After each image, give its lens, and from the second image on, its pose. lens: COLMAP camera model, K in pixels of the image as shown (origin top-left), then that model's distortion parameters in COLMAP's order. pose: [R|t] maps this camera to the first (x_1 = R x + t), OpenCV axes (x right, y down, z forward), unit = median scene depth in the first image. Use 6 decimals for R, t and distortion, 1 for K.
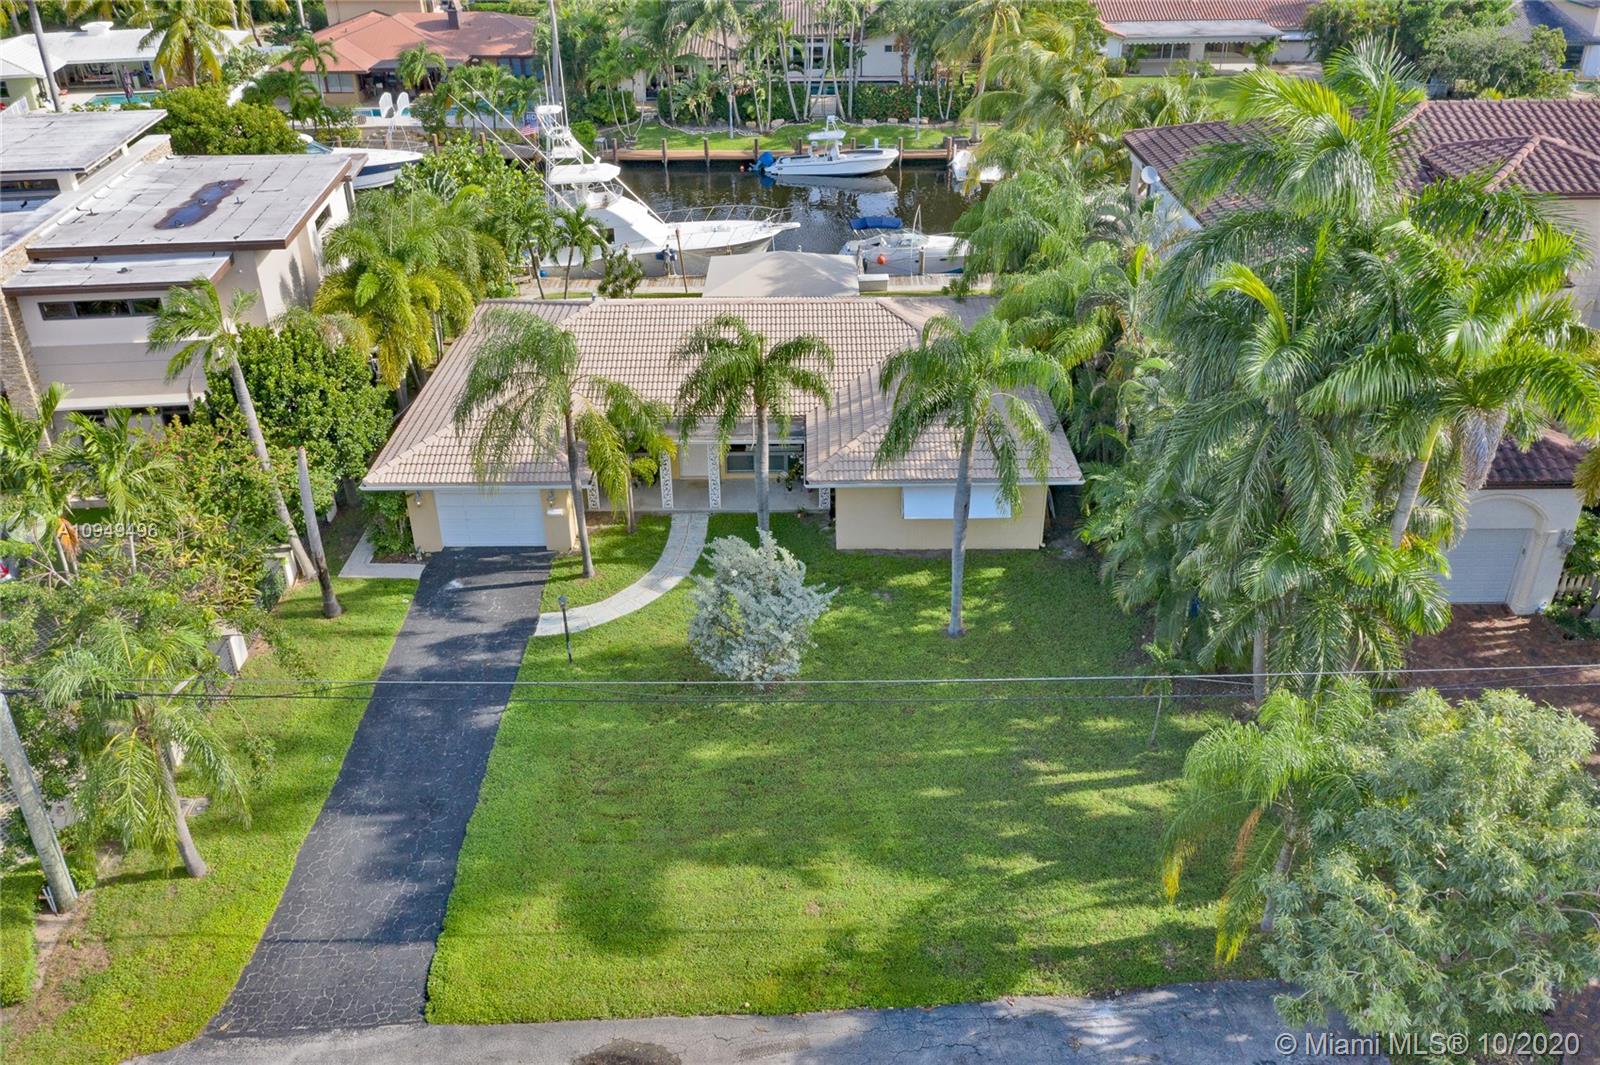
lens RADIAL K [[1233.9, 0, 800.0], [0, 1233.9, 532.5], [0, 0, 1]] dist [-0.042904, 0.000332]
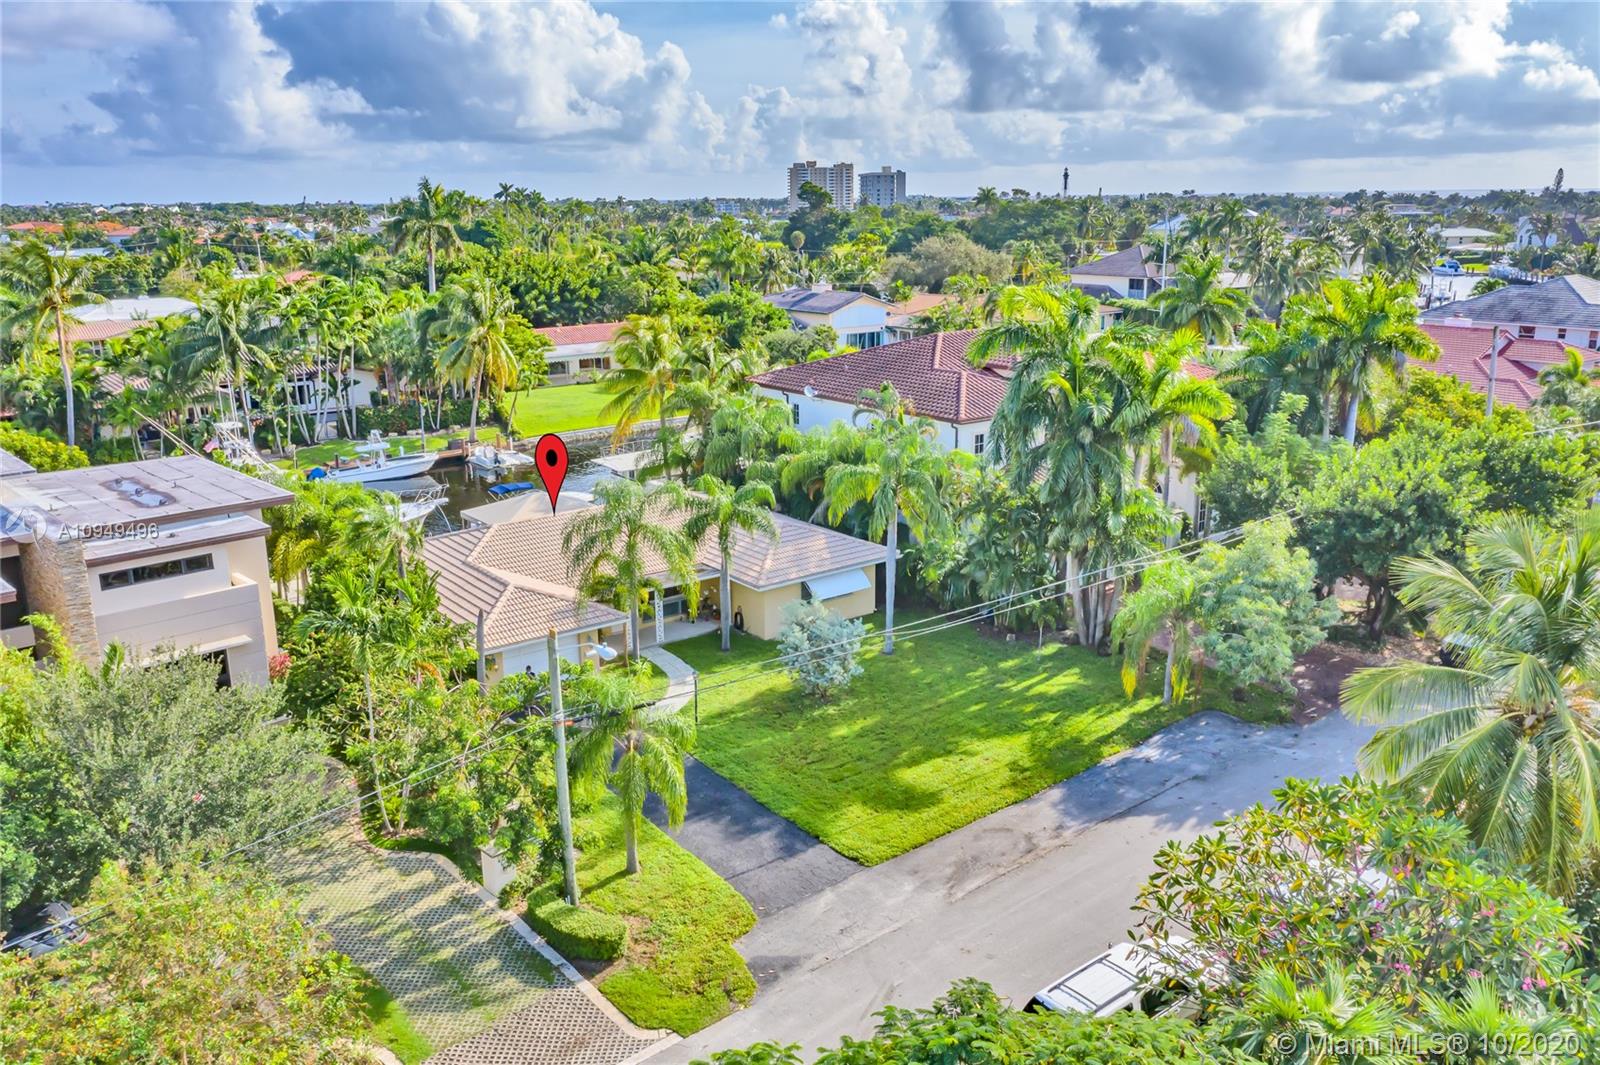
lens RADIAL K [[1233.9, 0, 800.0], [0, 1233.9, 532.5], [0, 0, 1]] dist [-0.042904, 0.000332]
pose [[0.800948, -0.158262, 0.577439, -0.988481], [0.307357, 0.936341, -0.169696, 0.200247], [-0.513823, 0.313398, 0.798603, -0.261356]]
